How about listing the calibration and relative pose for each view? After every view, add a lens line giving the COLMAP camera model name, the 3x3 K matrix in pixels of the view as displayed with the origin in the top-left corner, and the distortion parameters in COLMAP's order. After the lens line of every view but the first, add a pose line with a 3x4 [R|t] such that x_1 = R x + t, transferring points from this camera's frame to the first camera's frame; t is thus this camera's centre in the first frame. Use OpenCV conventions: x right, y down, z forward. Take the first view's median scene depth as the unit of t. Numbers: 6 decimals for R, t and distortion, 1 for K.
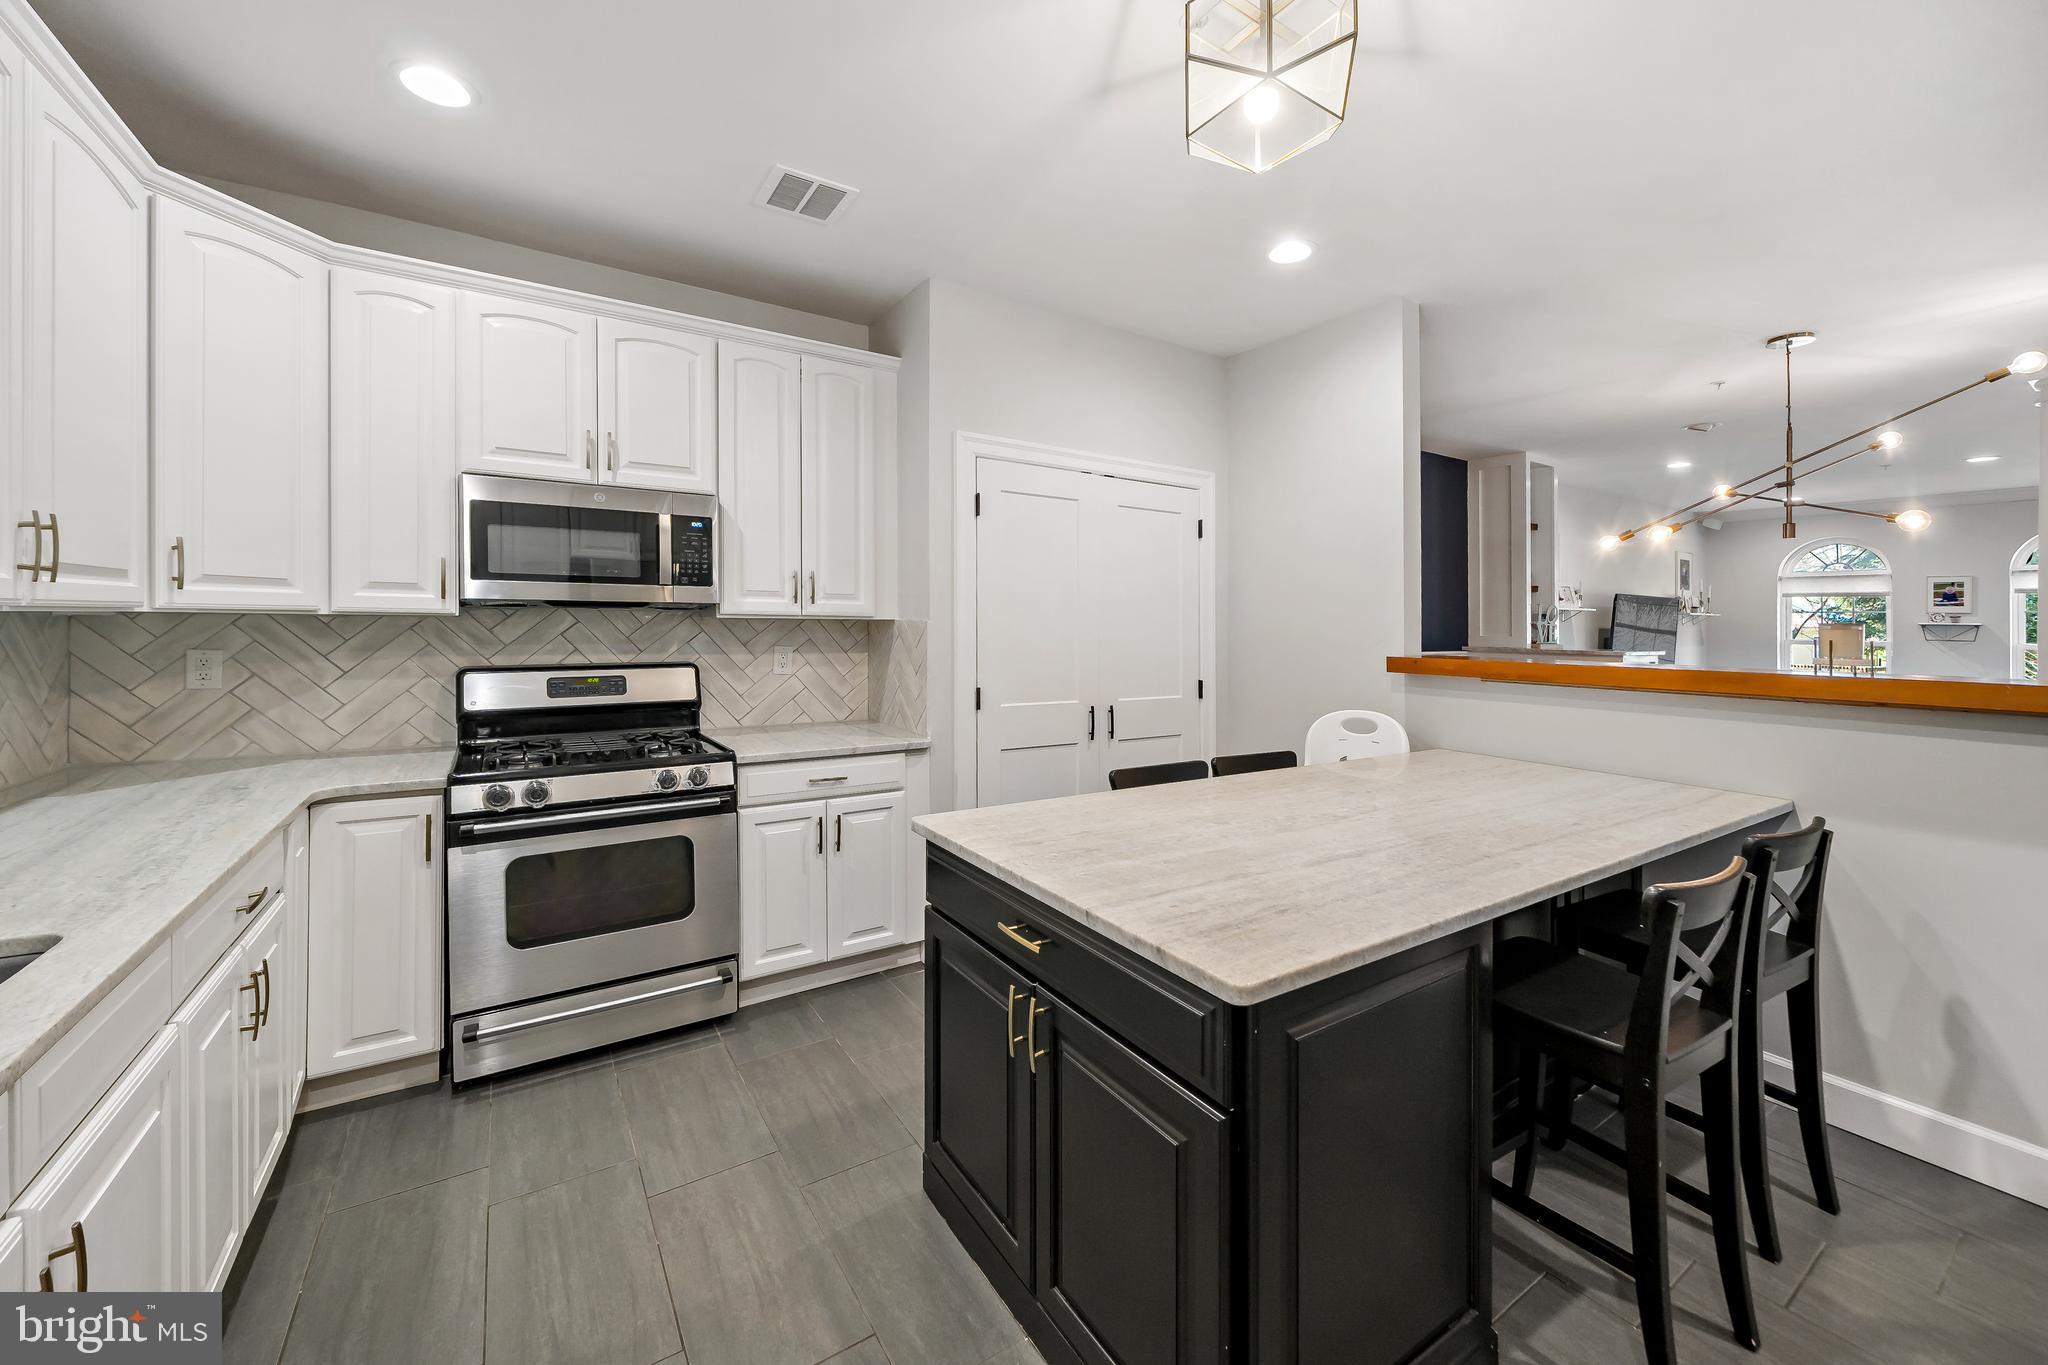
lens RADIAL K [[784.9, 0, 1041.6], [0, 784.9, 606.7], [0, 0, 1]] dist [0.000206, -0.000025]
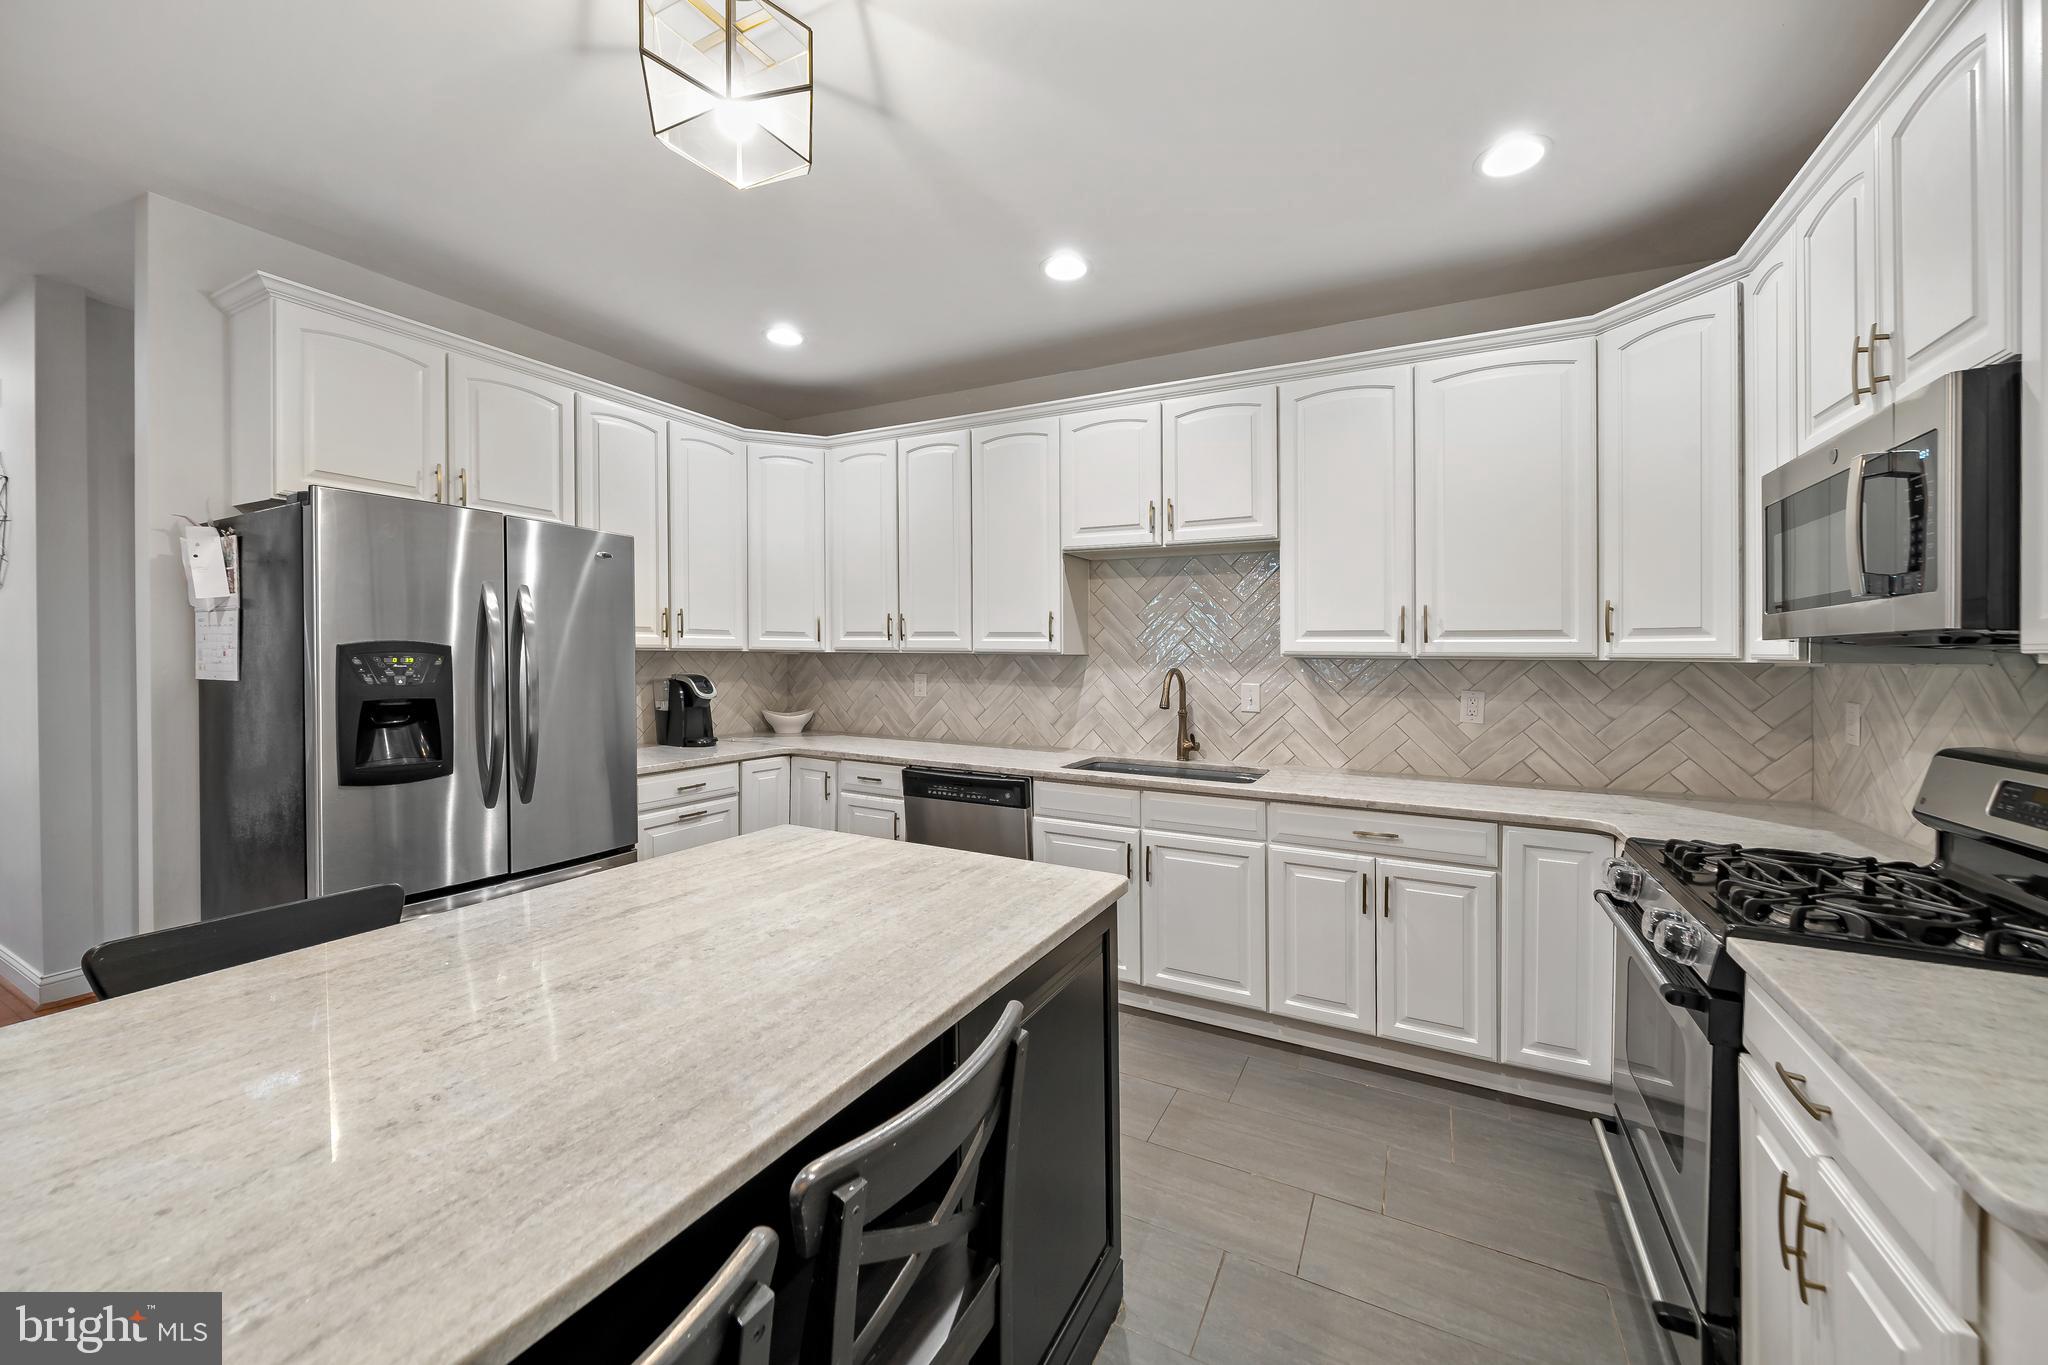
lens RADIAL K [[784.9, 0, 1016.4], [0, 784.9, 664.6], [0, 0, 1]] dist [0.000206, -0.000025]
pose [[0.479016, 0.006373, -0.877783, 0.492577], [0.008245, 0.999897, 0.011759, 0.014323], [0.877768, -0.012870, 0.478914, 0.317658]]
